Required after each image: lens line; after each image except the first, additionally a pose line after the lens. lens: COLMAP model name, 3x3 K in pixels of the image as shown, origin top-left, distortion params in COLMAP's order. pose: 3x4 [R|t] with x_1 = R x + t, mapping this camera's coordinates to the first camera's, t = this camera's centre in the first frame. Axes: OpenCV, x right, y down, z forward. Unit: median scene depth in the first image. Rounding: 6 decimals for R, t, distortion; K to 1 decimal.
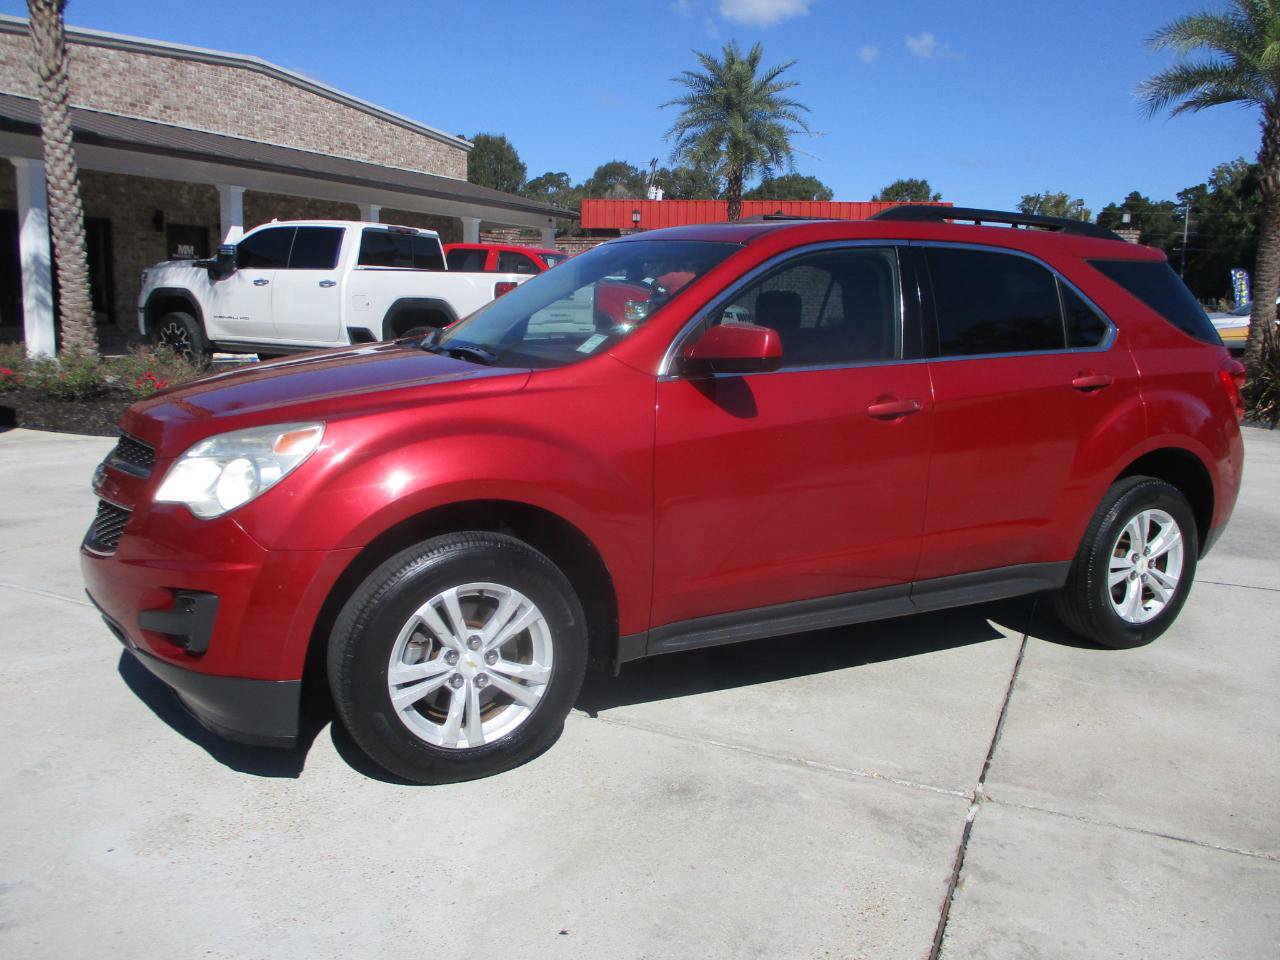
lens RADIAL K [[1050.4, 0, 641.2], [0, 1050.4, 461.7], [0, 0, 1]] dist [-0.031704, 0.003517]
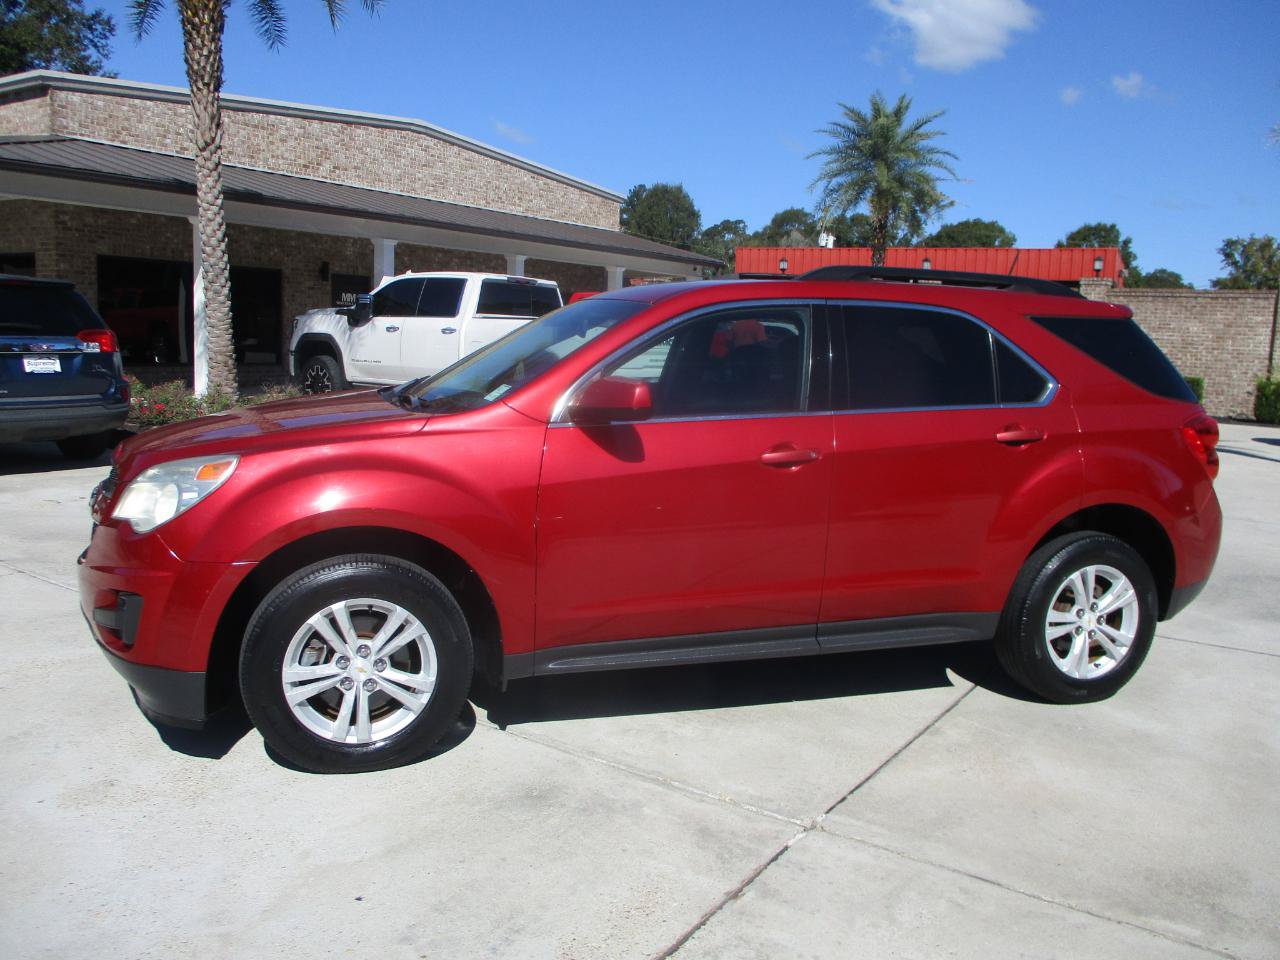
lens RADIAL K [[1050.5, 0, 642.5], [0, 1050.5, 458.5], [0, 0, 1]] dist [-0.035030, 0.009110]
pose [[0.986052, 0.024765, -0.164585, 0.076483], [-0.032181, 0.998576, -0.042549, 0.000183], [0.163297, 0.047252, 0.985445, -0.021088]]
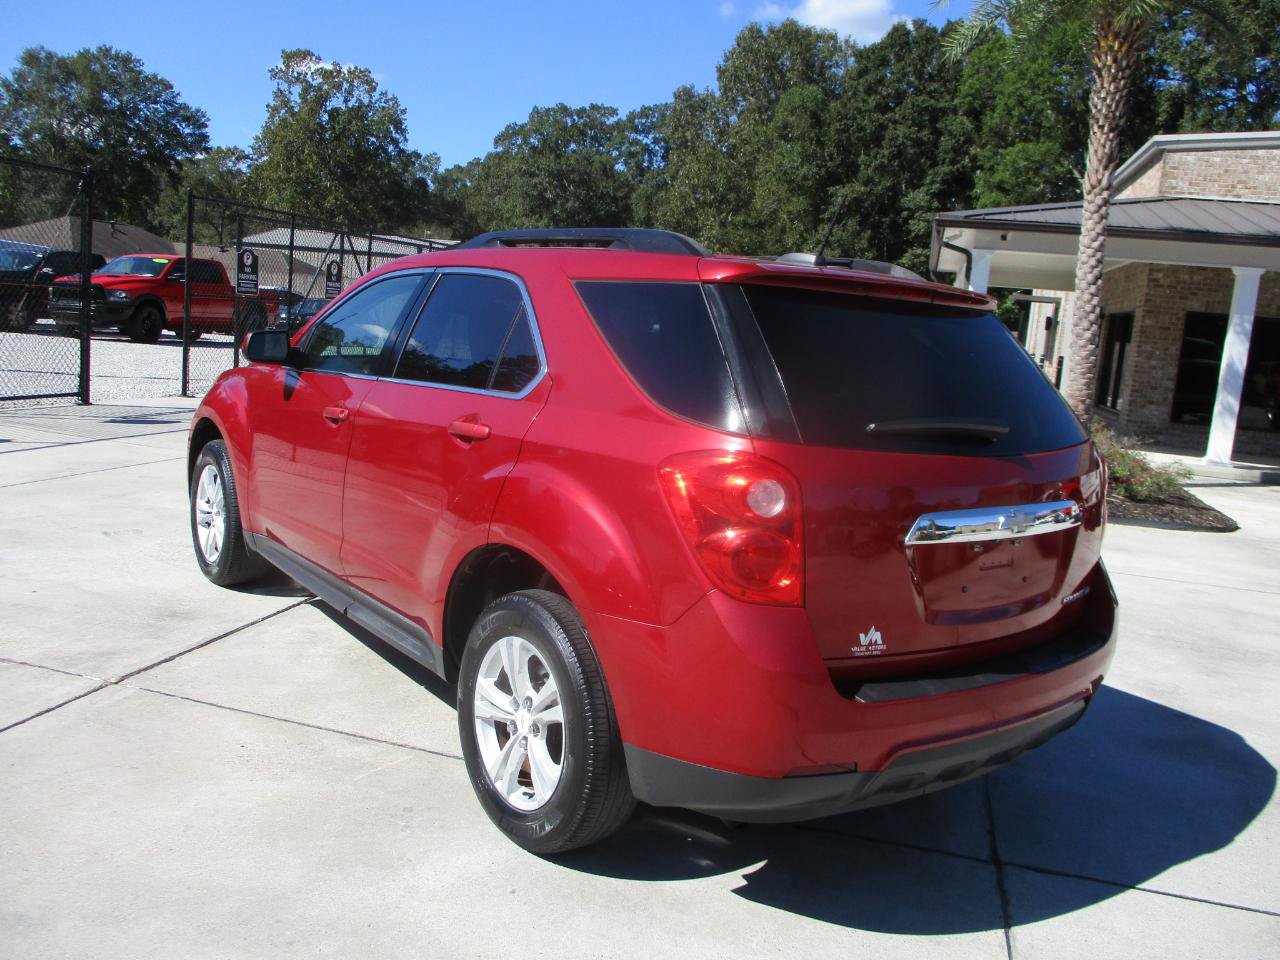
lens RADIAL K [[1050.4, 0, 641.2], [0, 1050.4, 461.7], [0, 0, 1]] dist [-0.031704, 0.003517]
pose [[0.155781, 0.112322, -0.981385, 0.396645], [-0.233822, 0.969471, 0.073843, -0.045611], [0.959719, 0.217966, 0.177288, 0.319287]]
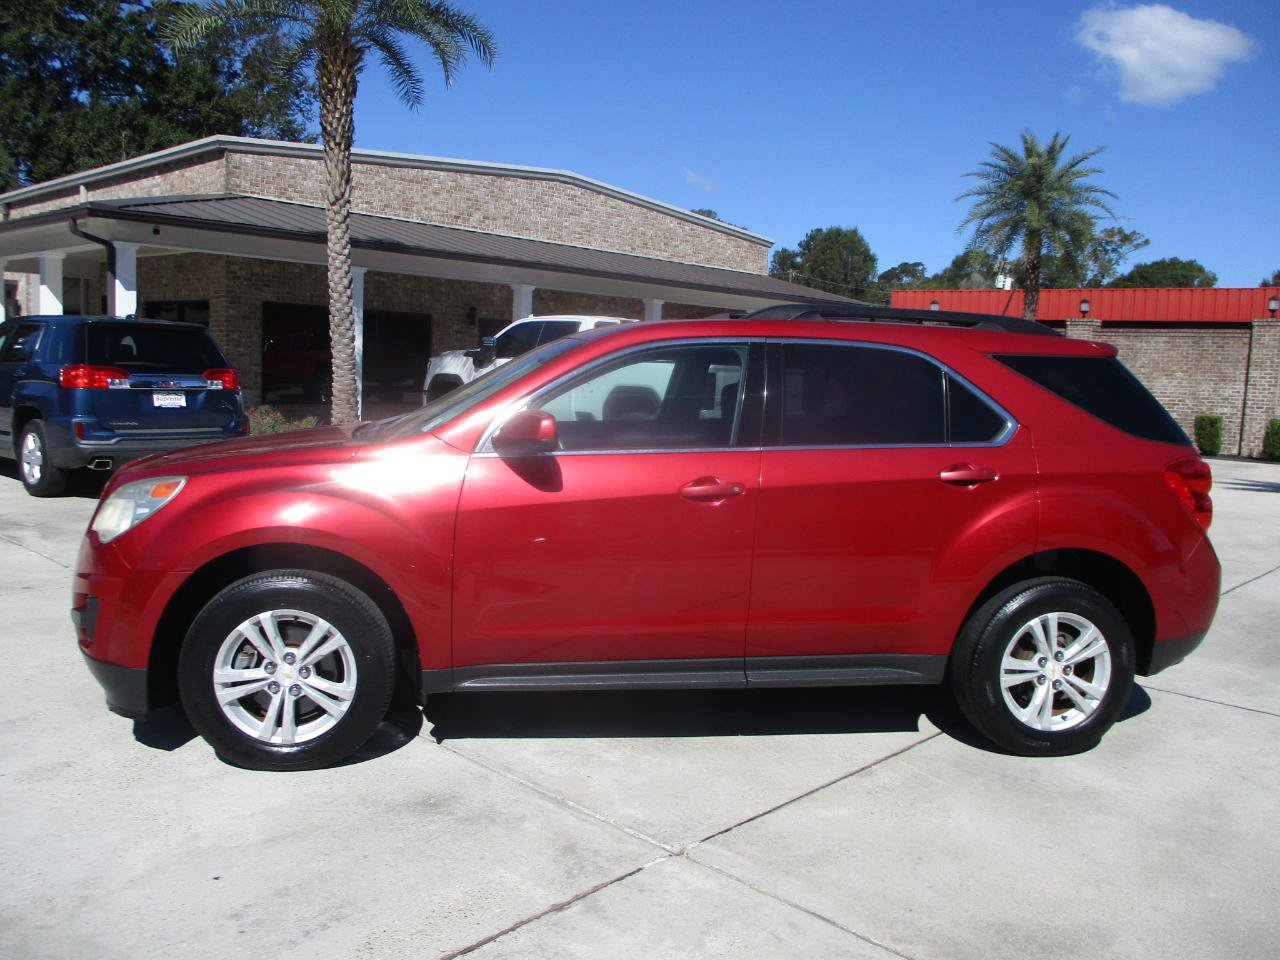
lens RADIAL K [[1050.5, 0, 642.5], [0, 1050.5, 458.5], [0, 0, 1]] dist [-0.035030, 0.009110]
pose [[0.944148, 0.034043, -0.327759, 0.150338], [-0.062187, 0.995184, -0.075771, 0.000743], [0.323601, 0.091921, 0.941718, -0.014351]]
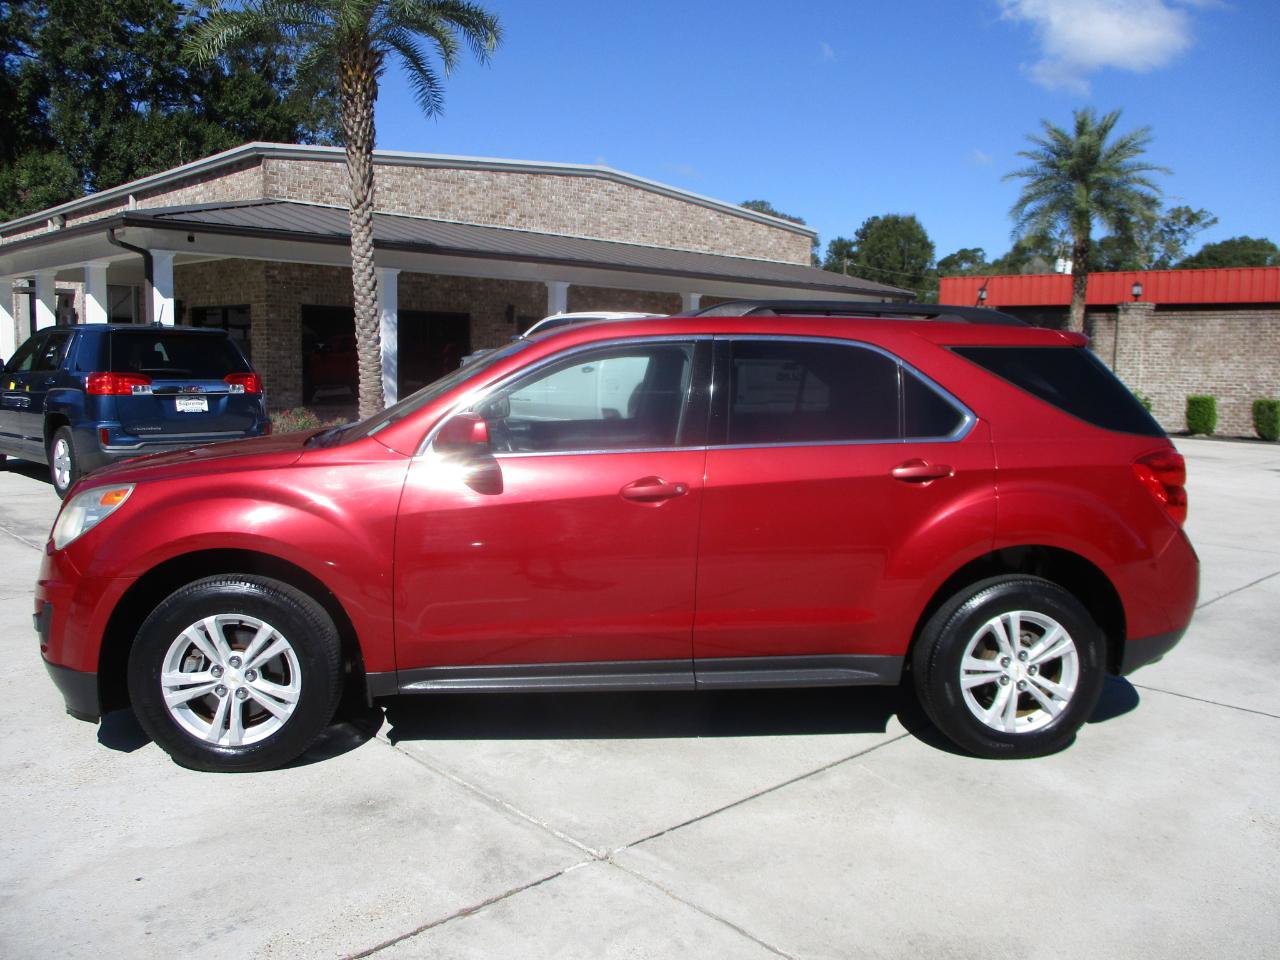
lens RADIAL K [[1050.4, 0, 641.2], [0, 1050.4, 461.7], [0, 0, 1]] dist [-0.031704, 0.003517]
pose [[0.923936, 0.022946, -0.381858, 0.181789], [-0.051041, 0.996669, -0.063608, -0.003356], [0.379126, 0.078260, 0.922030, -0.000025]]
